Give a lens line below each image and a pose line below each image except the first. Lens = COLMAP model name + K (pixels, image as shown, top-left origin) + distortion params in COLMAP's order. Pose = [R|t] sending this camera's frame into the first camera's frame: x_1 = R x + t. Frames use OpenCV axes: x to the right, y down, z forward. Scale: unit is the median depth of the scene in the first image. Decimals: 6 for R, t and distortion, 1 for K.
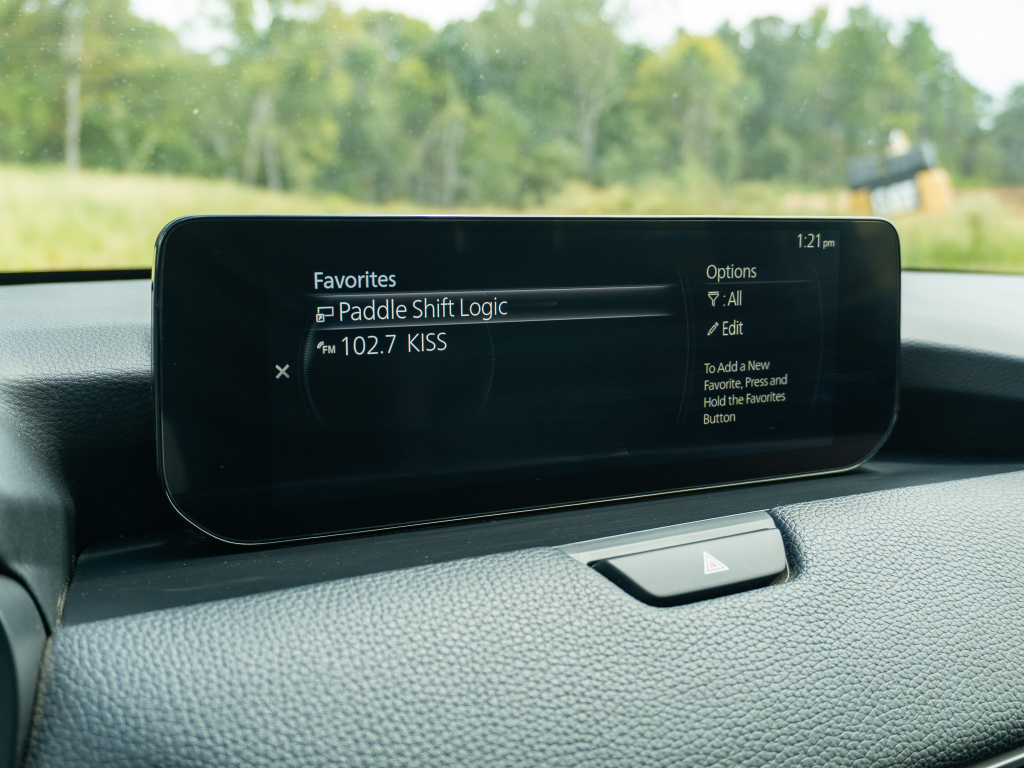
lens RADIAL K [[1112.3, 0, 521.1], [0, 1112.3, 386.0], [0, 0, 1]] dist [0.018486, 0.000000]
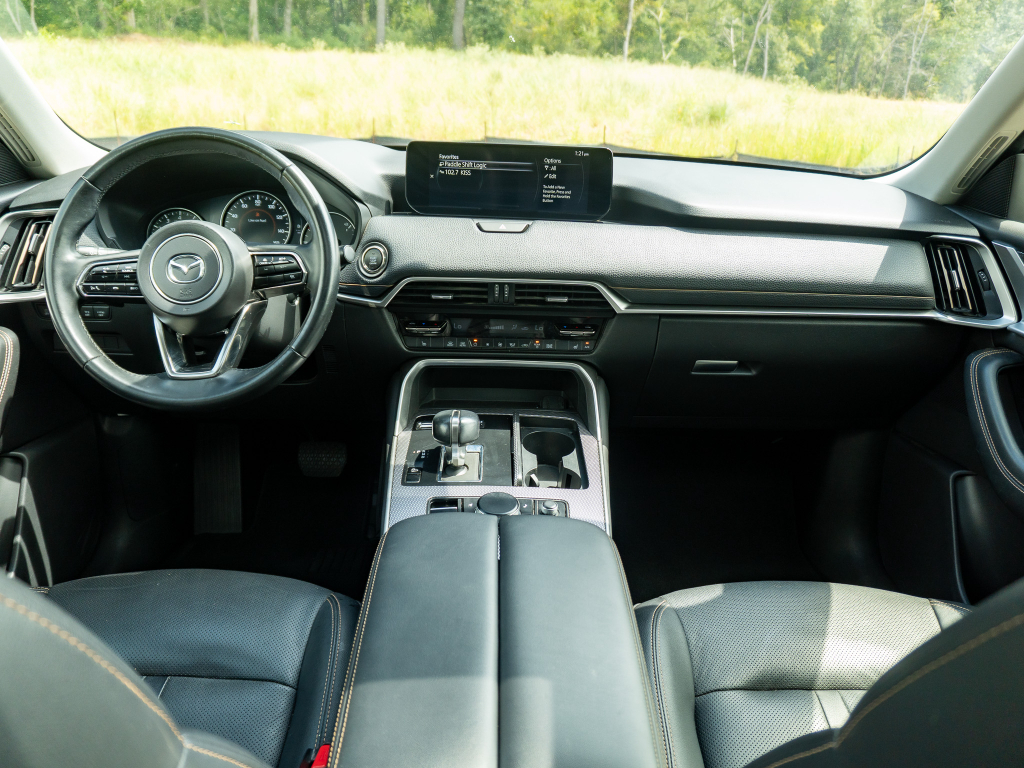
lens RADIAL K [[770.2, 0, 521.2], [0, 770.2, 385.6], [0, 0, 1]] dist [-0.024713, 0.004658]
pose [[0.875958, 0.198507, -0.439651, 1.609436], [-0.102093, 0.967049, 0.233224, 0.042651], [0.471461, -0.159409, 0.867360, -1.645566]]
